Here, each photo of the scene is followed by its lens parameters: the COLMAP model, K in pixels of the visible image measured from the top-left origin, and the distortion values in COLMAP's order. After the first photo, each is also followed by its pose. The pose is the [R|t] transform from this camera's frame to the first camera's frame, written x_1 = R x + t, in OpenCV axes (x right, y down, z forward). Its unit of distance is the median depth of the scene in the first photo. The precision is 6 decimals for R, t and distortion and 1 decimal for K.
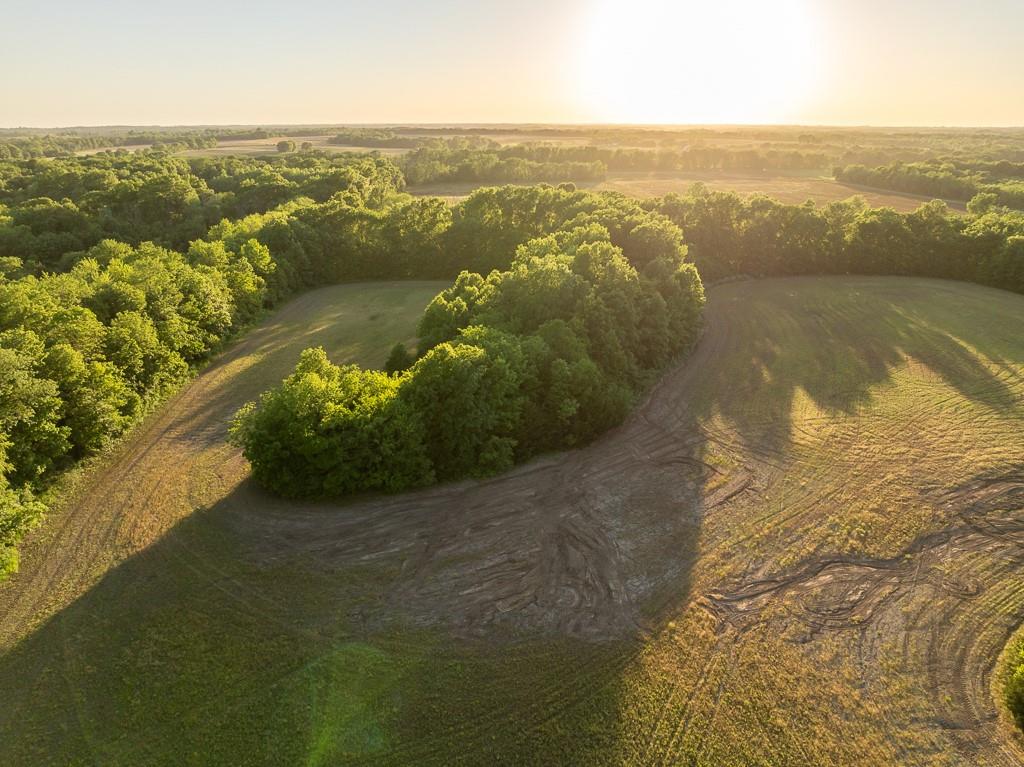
lens RADIAL K [[724.7, 0, 518.0], [0, 724.7, 384.3], [0, 0, 1]] dist [-0.041271, 0.001706]
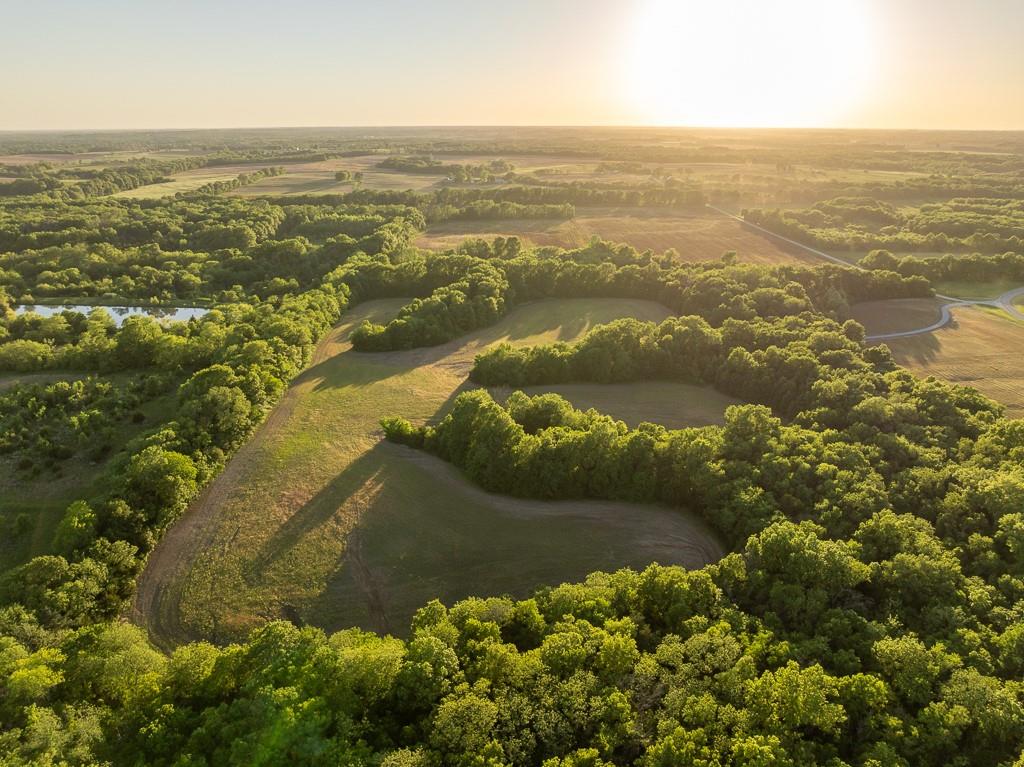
lens RADIAL K [[724.7, 0, 506.1], [0, 724.7, 385.3], [0, 0, 1]] dist [-0.041271, 0.001706]
pose [[0.996920, 0.023547, -0.074803, 0.327788], [-0.023473, 0.999723, 0.001863, 0.115884], [0.074826, -0.000102, 0.997197, -1.205805]]
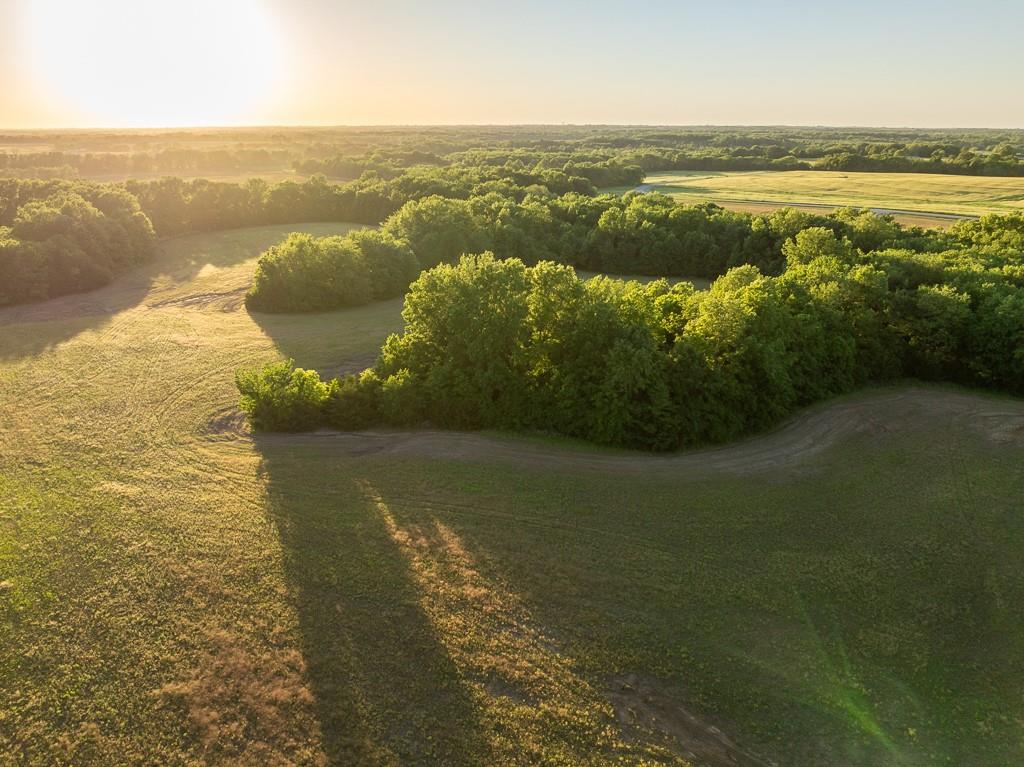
lens RADIAL K [[724.7, 0, 516.2], [0, 724.7, 384.4], [0, 0, 1]] dist [-0.041271, 0.001706]
pose [[0.796039, -0.200794, 0.570967, -0.057488], [0.201798, 0.977438, 0.062392, 0.184352], [-0.570613, 0.065554, 0.818599, -0.509775]]
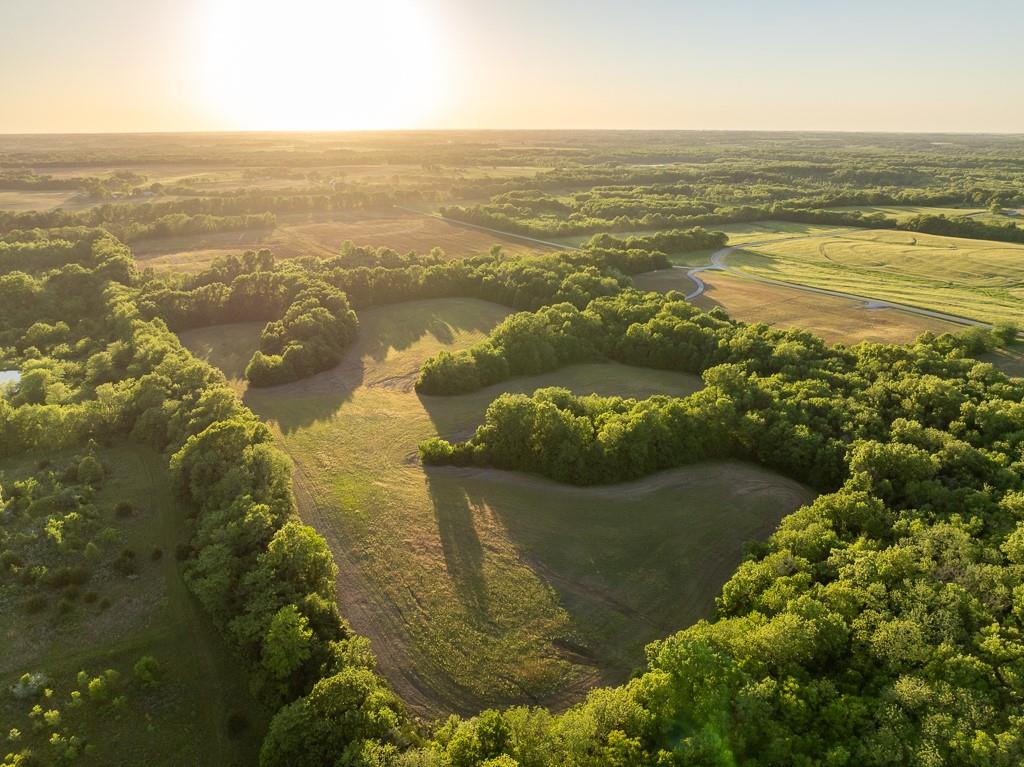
lens RADIAL K [[724.7, 0, 508.2], [0, 724.7, 379.3], [0, 0, 1]] dist [-0.041271, 0.001706]
pose [[0.898827, -0.146648, 0.413042, -0.254784], [0.150788, 0.988304, 0.022759, 0.077371], [-0.411549, 0.041825, 0.910427, -1.106459]]
